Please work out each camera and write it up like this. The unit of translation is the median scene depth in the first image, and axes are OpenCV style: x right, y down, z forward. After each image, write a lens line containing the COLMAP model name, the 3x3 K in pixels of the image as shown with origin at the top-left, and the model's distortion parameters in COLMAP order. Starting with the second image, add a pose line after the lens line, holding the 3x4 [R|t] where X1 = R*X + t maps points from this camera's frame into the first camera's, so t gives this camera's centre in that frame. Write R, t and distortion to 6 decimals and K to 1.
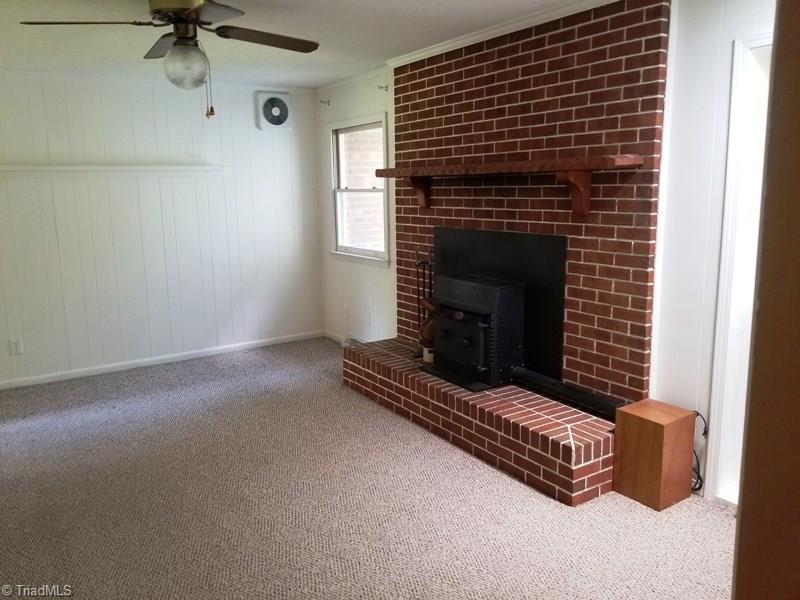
lens RADIAL K [[623.7, 0, 360.6], [0, 623.7, 299.1], [0, 0, 1]] dist [0.117975, -0.200518]
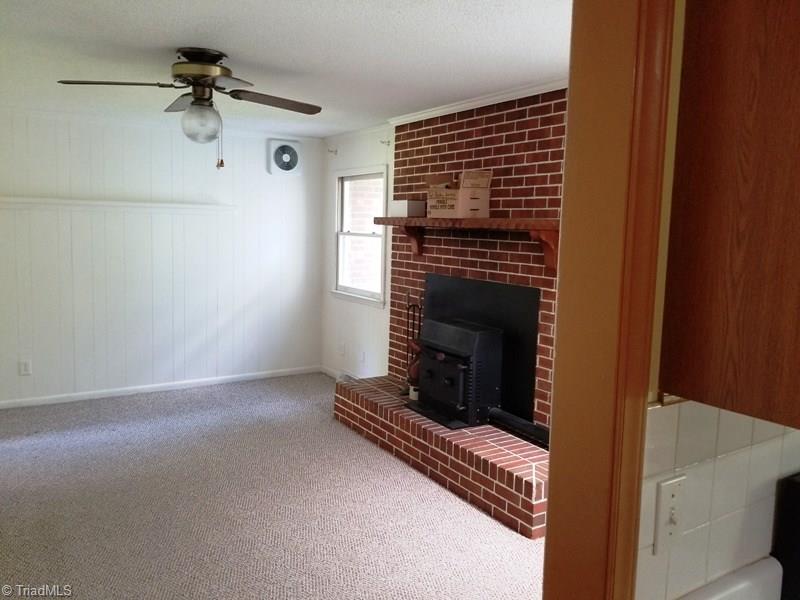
lens RADIAL K [[630.5, 0, 368.8], [0, 630.5, 297.0], [0, 0, 1]] dist [0.109814, -0.209696]
pose [[0.998812, 0.048433, -0.005396, 0.033238], [-0.048681, 0.996703, -0.064916, 0.000717], [0.002234, 0.065101, 0.997876, -0.085336]]
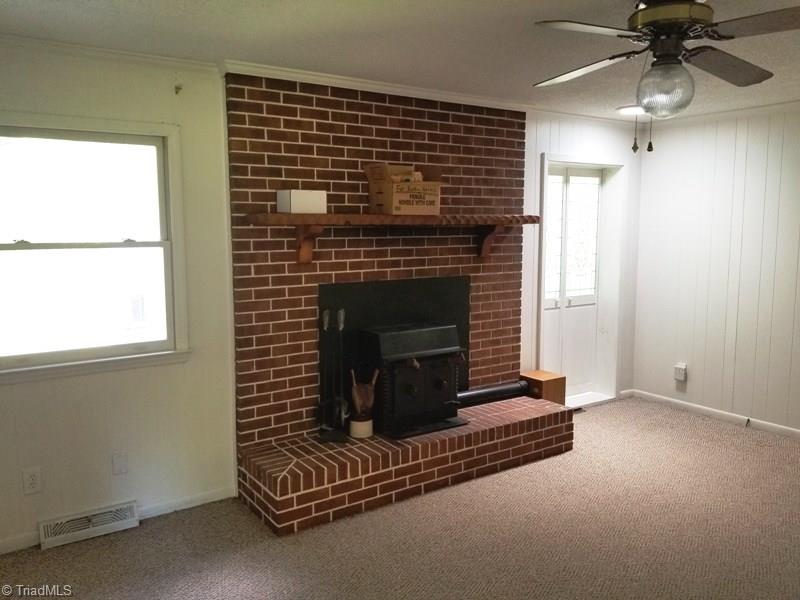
lens RADIAL K [[616.1, 0, 398.9], [0, 616.1, 306.2], [0, 0, 1]] dist [0.070481, 0.000121]
pose [[-0.049432, -0.107552, 0.992970, -0.812452], [0.188633, 0.975288, 0.115027, -0.186137], [-0.980803, 0.192993, -0.027922, 1.060598]]
